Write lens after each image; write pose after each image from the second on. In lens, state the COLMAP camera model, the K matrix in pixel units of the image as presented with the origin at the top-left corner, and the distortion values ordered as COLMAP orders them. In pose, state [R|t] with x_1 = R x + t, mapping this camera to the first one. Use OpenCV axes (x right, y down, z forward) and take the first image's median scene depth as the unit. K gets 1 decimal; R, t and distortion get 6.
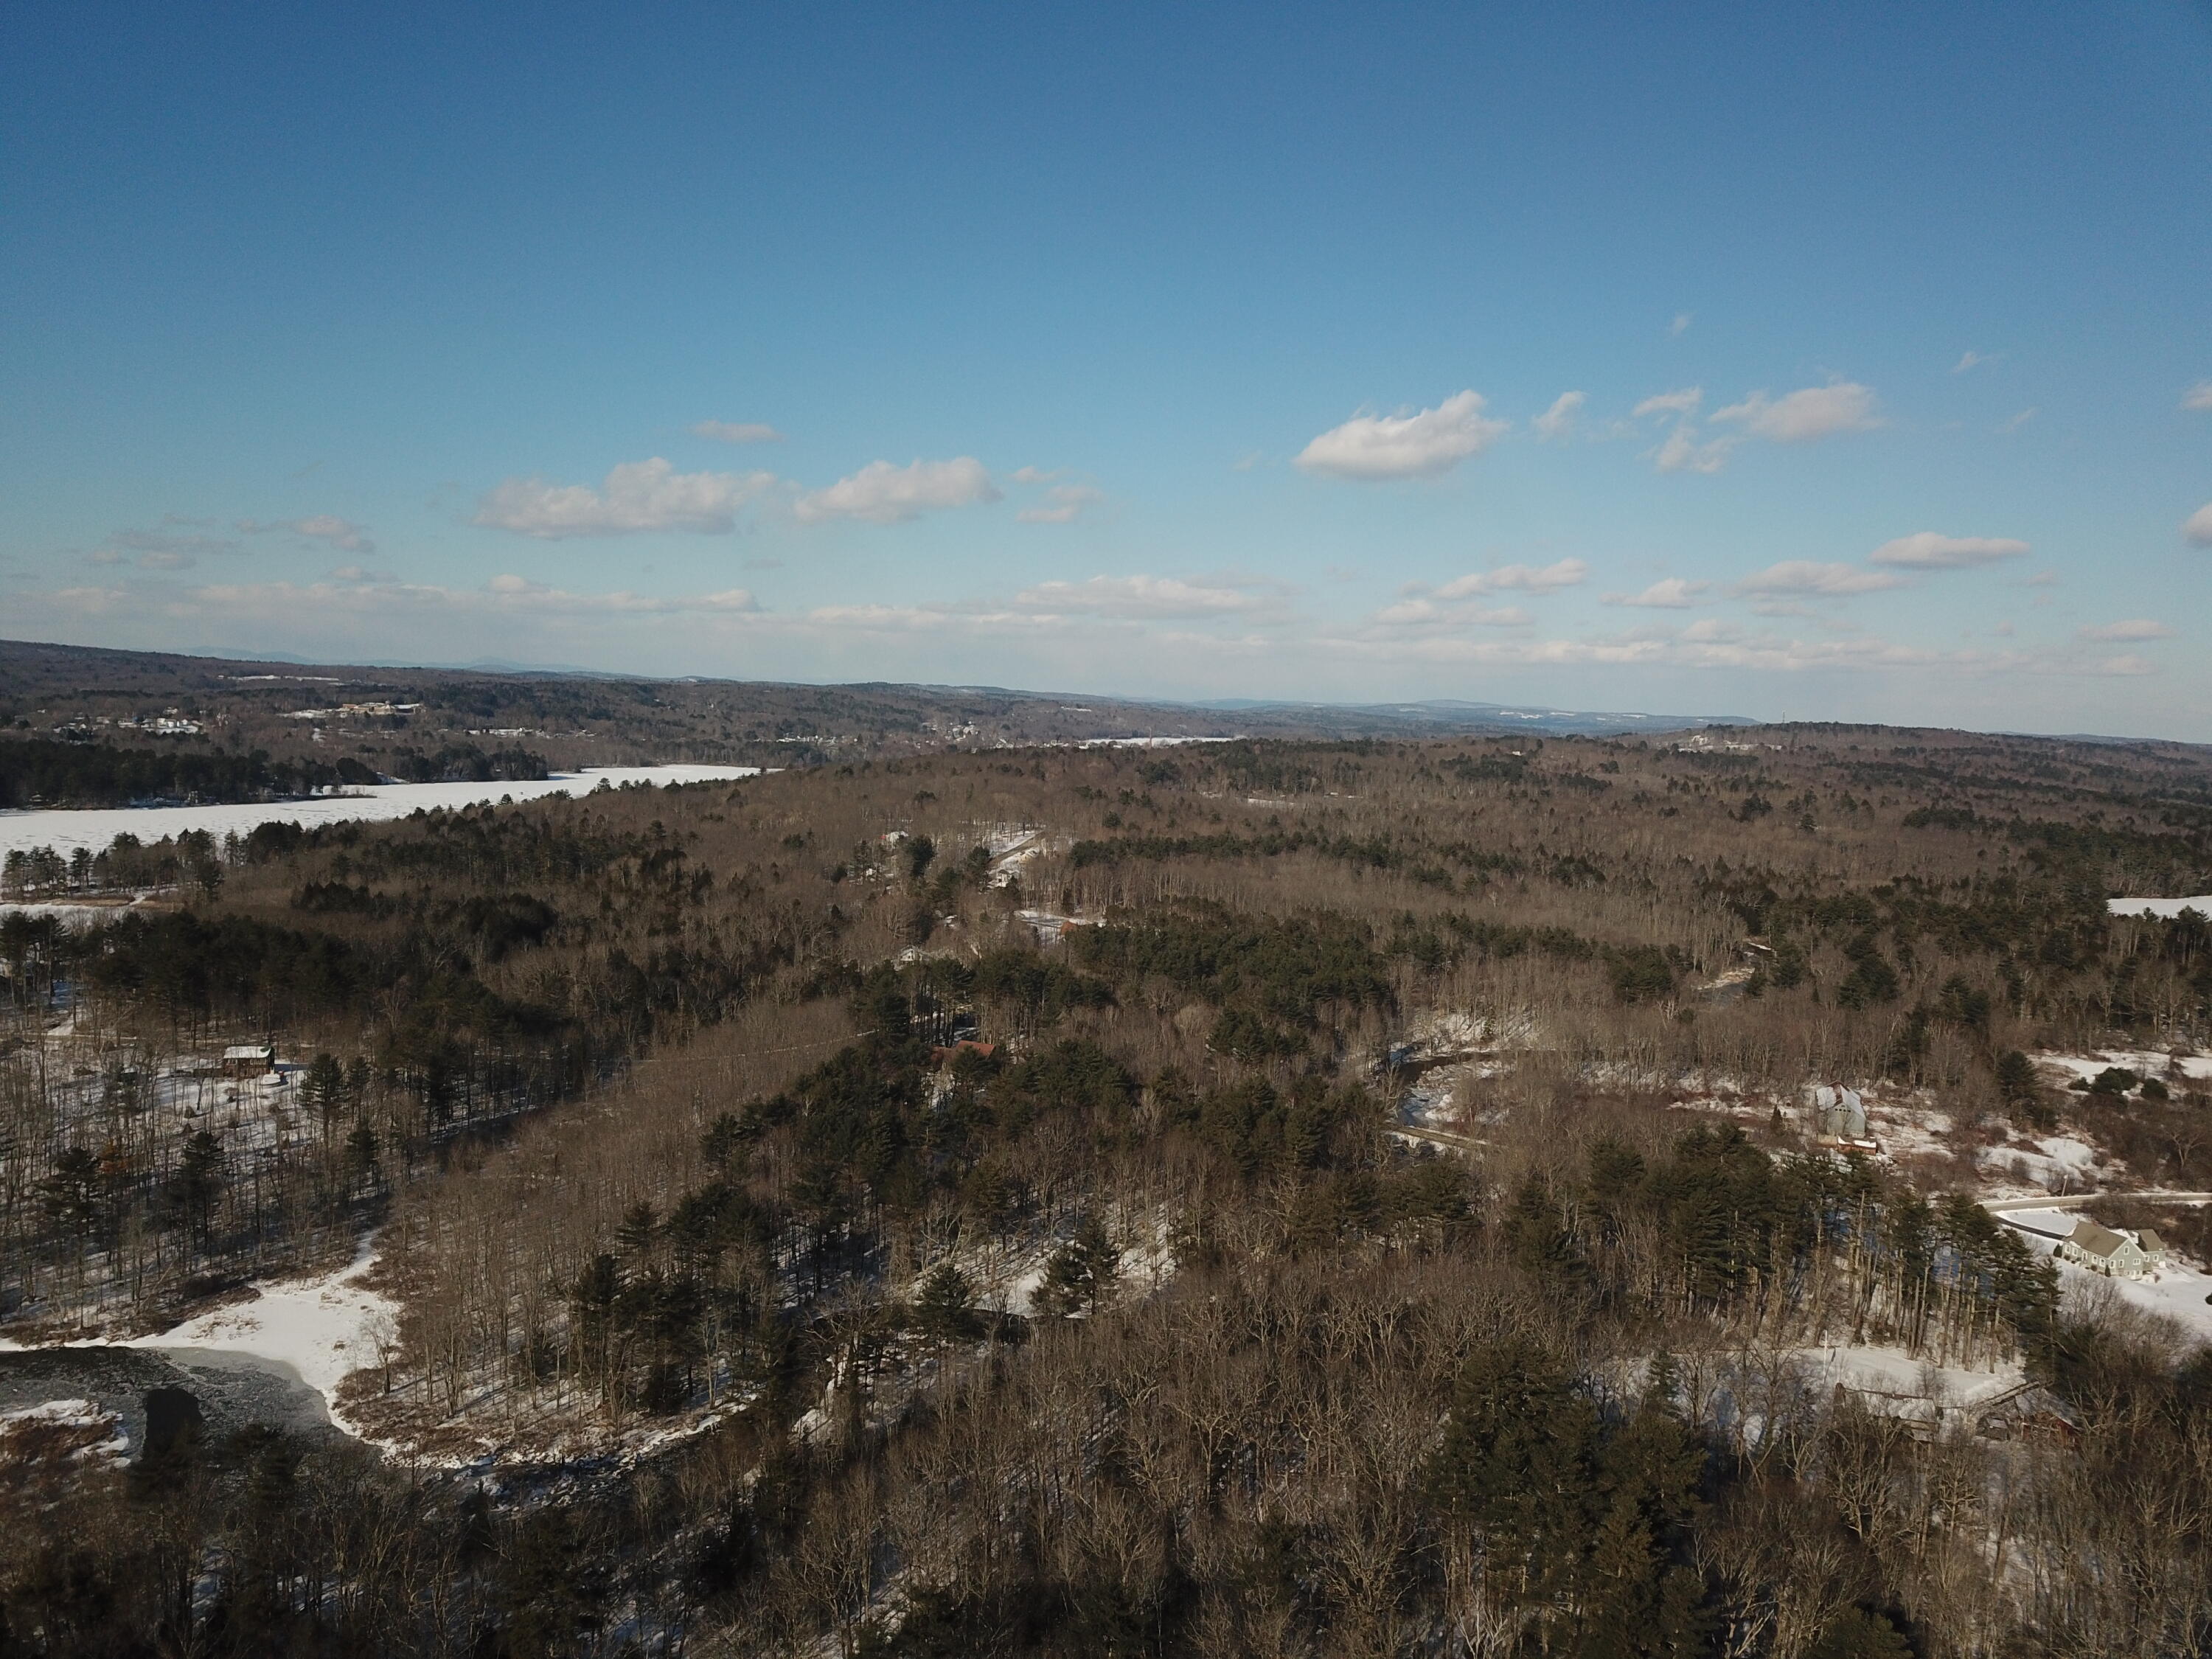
lens RADIAL K [[1697.1, 0, 1099.7], [0, 1697.1, 822.2], [0, 0, 1]] dist [0.047037, -0.016762]
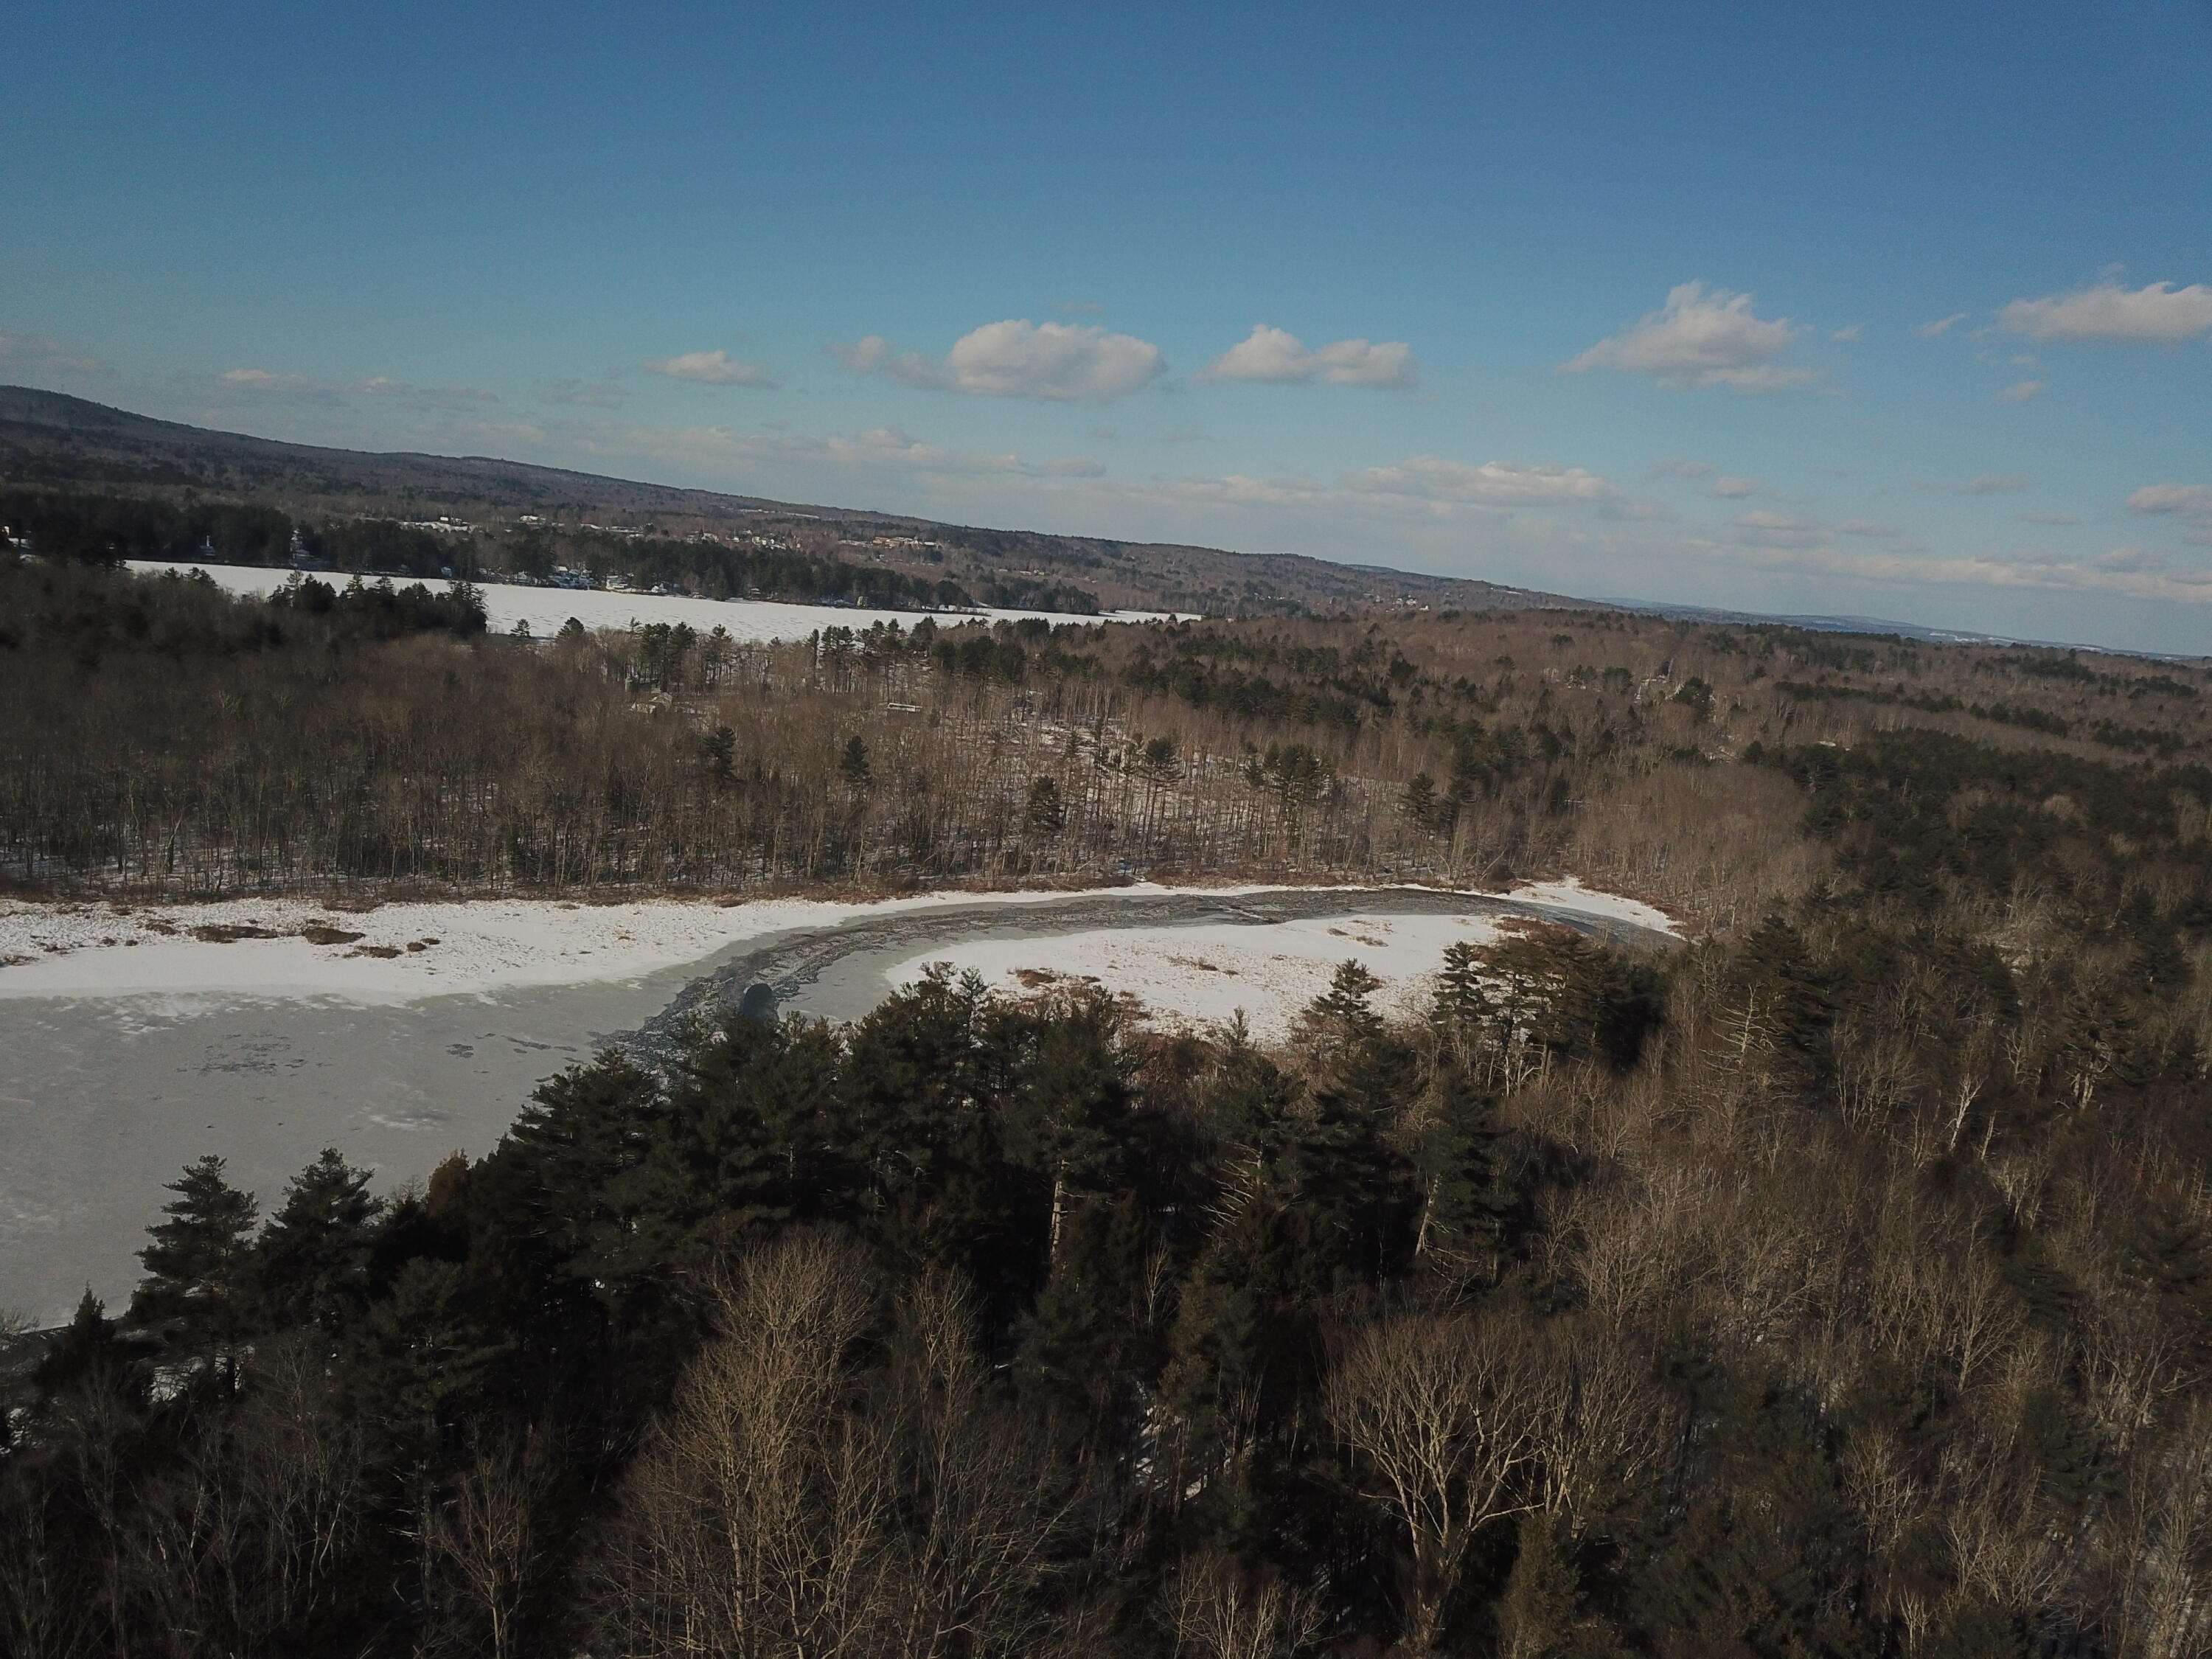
lens RADIAL K [[1697.1, 0, 1108.1], [0, 1697.1, 832.1], [0, 0, 1]] dist [0.047037, -0.016762]
pose [[0.977034, 0.098861, -0.188759, -0.098192], [-0.084436, 0.992965, 0.083011, 0.023700], [0.195638, -0.065167, 0.978509, -0.086697]]
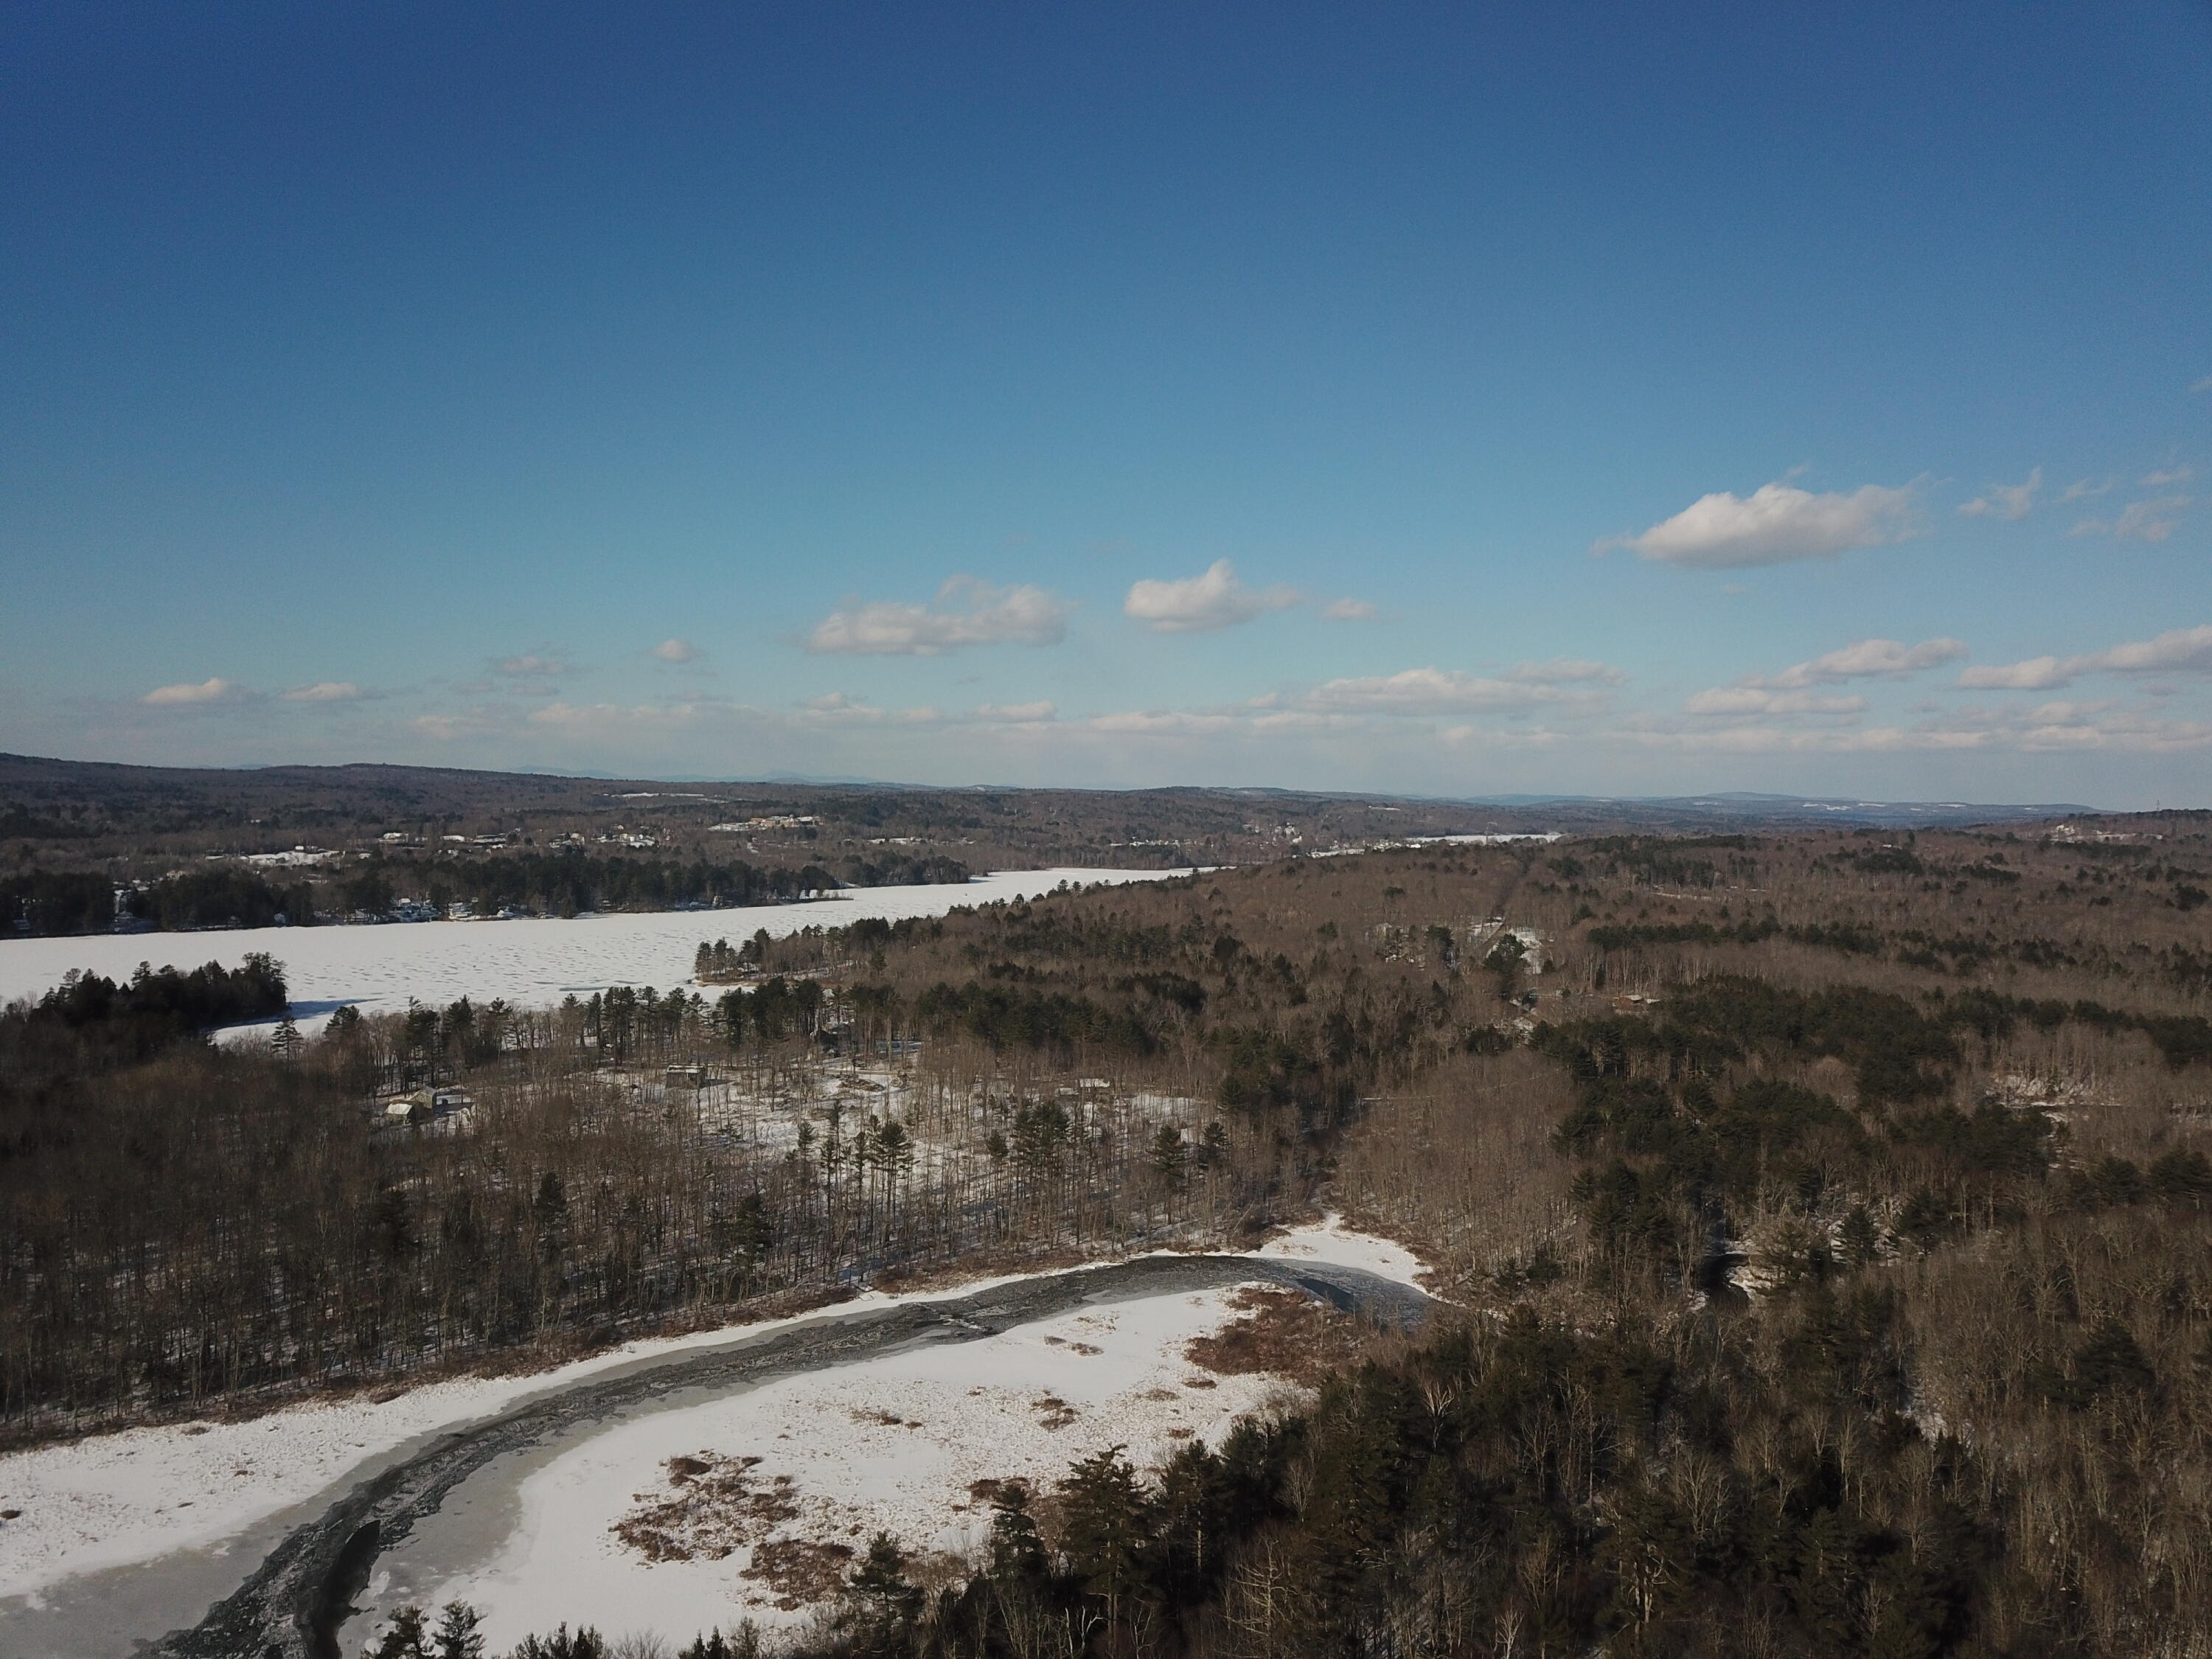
lens RADIAL K [[1697.1, 0, 1111.8], [0, 1697.1, 827.2], [0, 0, 1]] dist [0.047037, -0.016762]
pose [[0.989208, -0.016707, -0.145564, -0.072217], [0.008520, 0.998356, -0.056686, 0.002218], [0.146272, 0.054834, 0.987724, -0.079368]]
